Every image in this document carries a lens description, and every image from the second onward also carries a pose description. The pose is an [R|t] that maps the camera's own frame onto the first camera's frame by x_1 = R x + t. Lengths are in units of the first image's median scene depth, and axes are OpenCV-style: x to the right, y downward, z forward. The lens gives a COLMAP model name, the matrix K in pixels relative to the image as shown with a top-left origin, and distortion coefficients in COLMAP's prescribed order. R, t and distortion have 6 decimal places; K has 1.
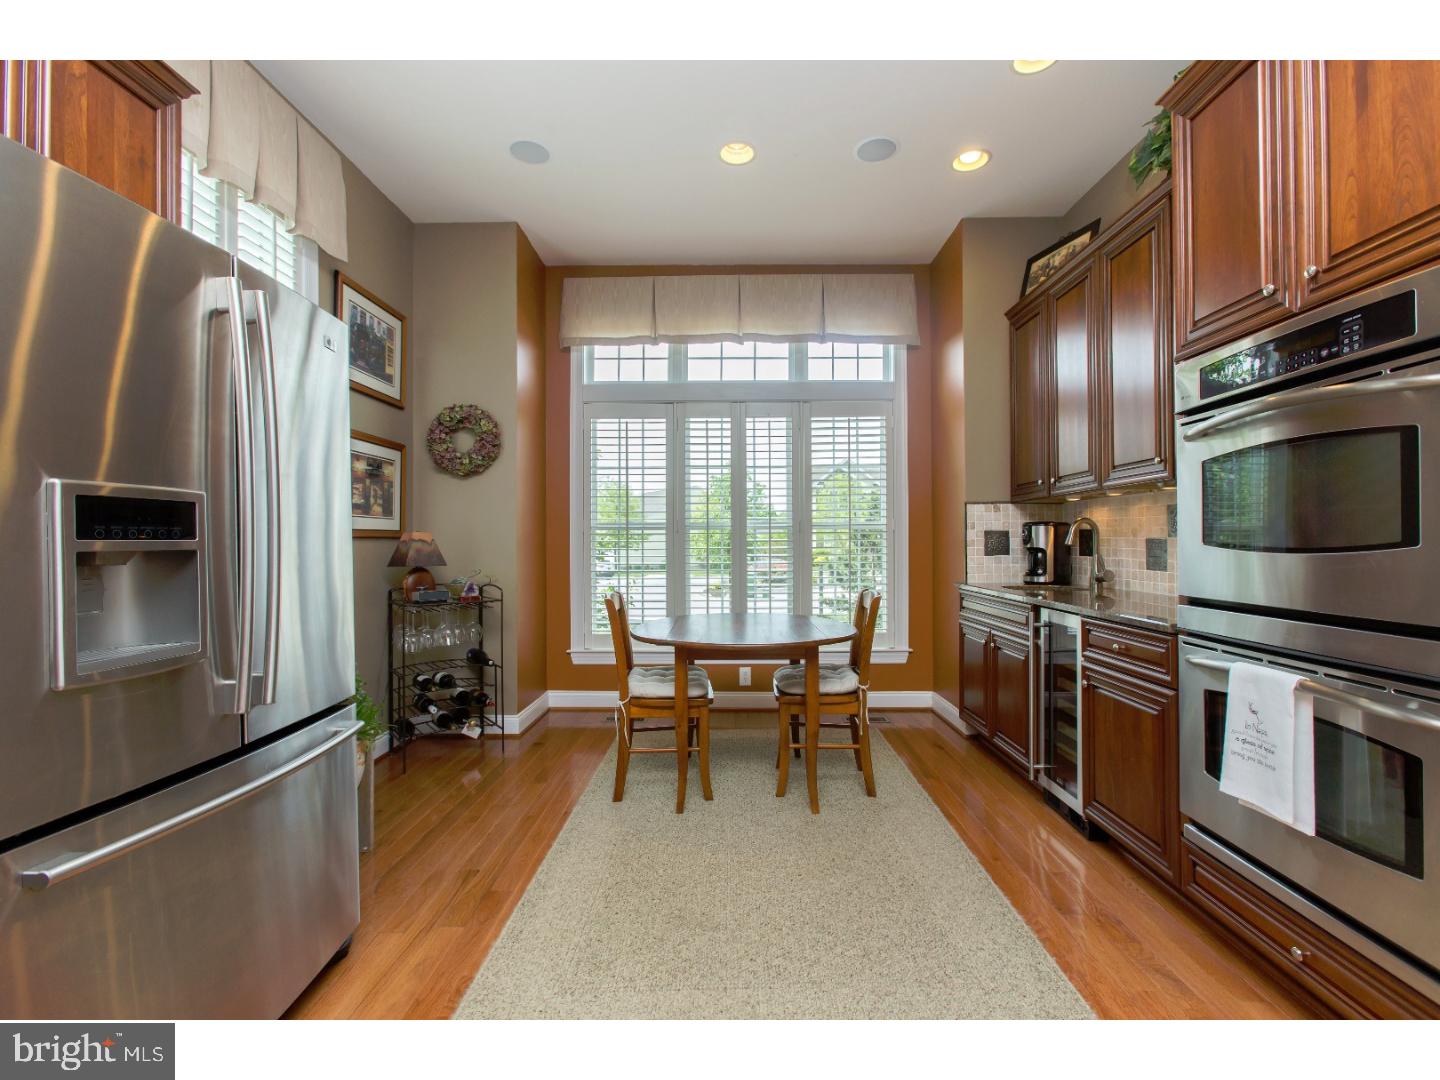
lens RADIAL K [[645.8, 0, 723.0], [0, 645.8, 539.4], [0, 0, 1]] dist [-0.010774, 0.007484]
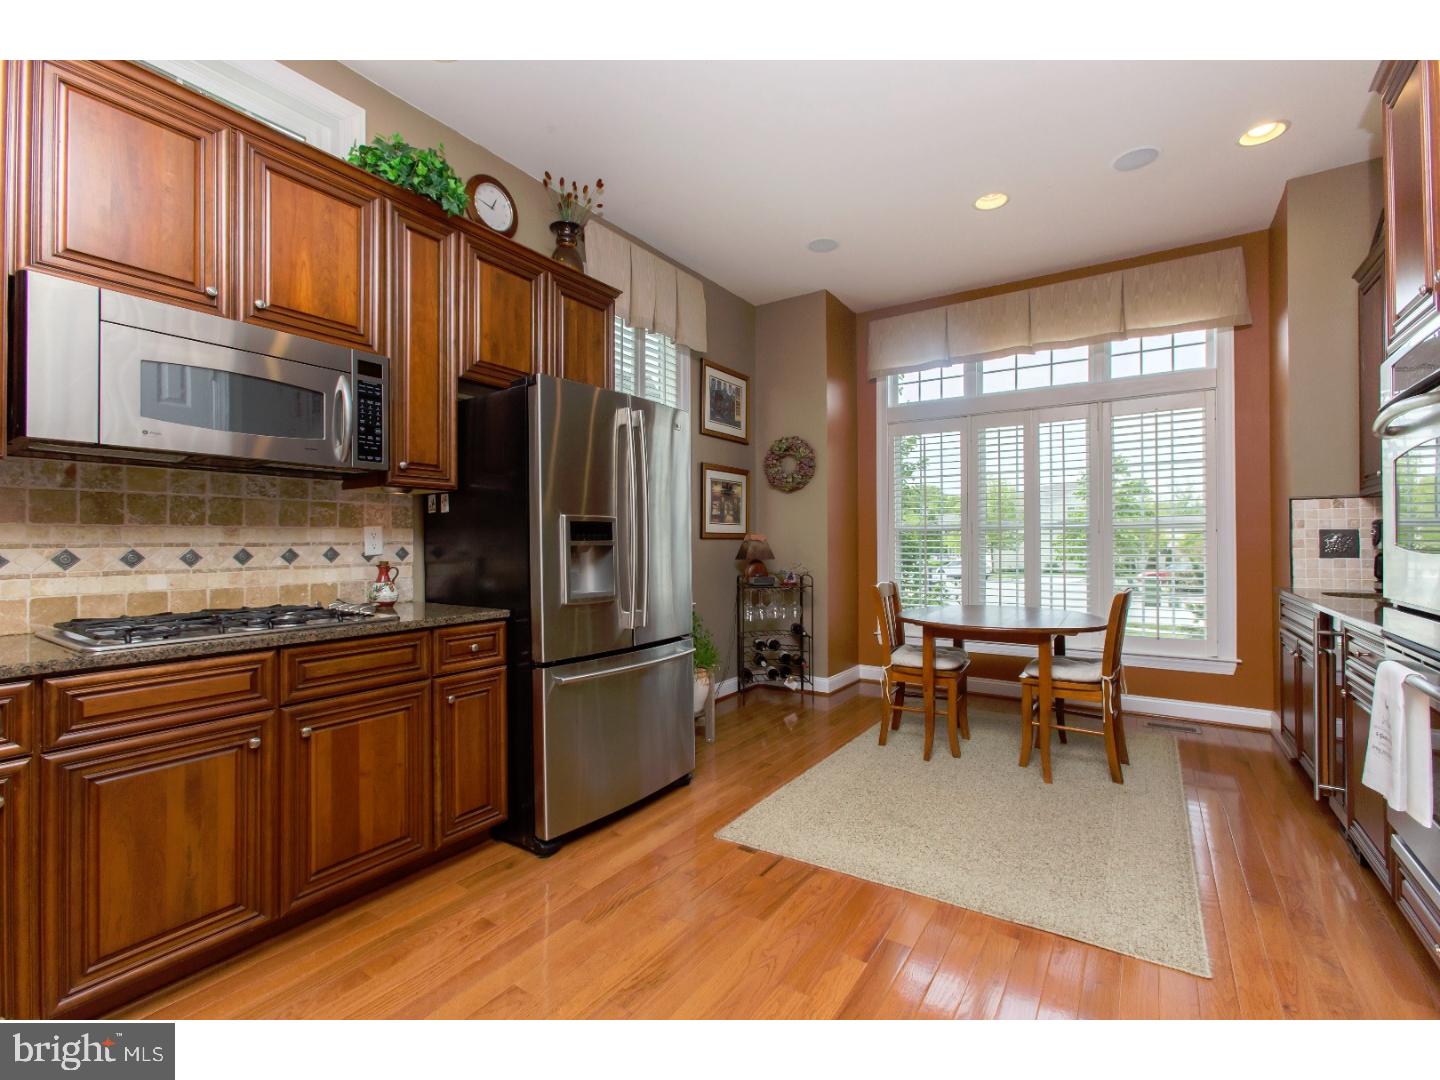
lens RADIAL K [[645.8, 0, 723.8], [0, 645.8, 541.4], [0, 0, 1]] dist [-0.010774, 0.007484]
pose [[0.842097, 0.002002, -0.539322, 0.209510], [0.000171, 0.999992, 0.003980, -0.001598], [0.539326, -0.003443, 0.842090, -0.193745]]
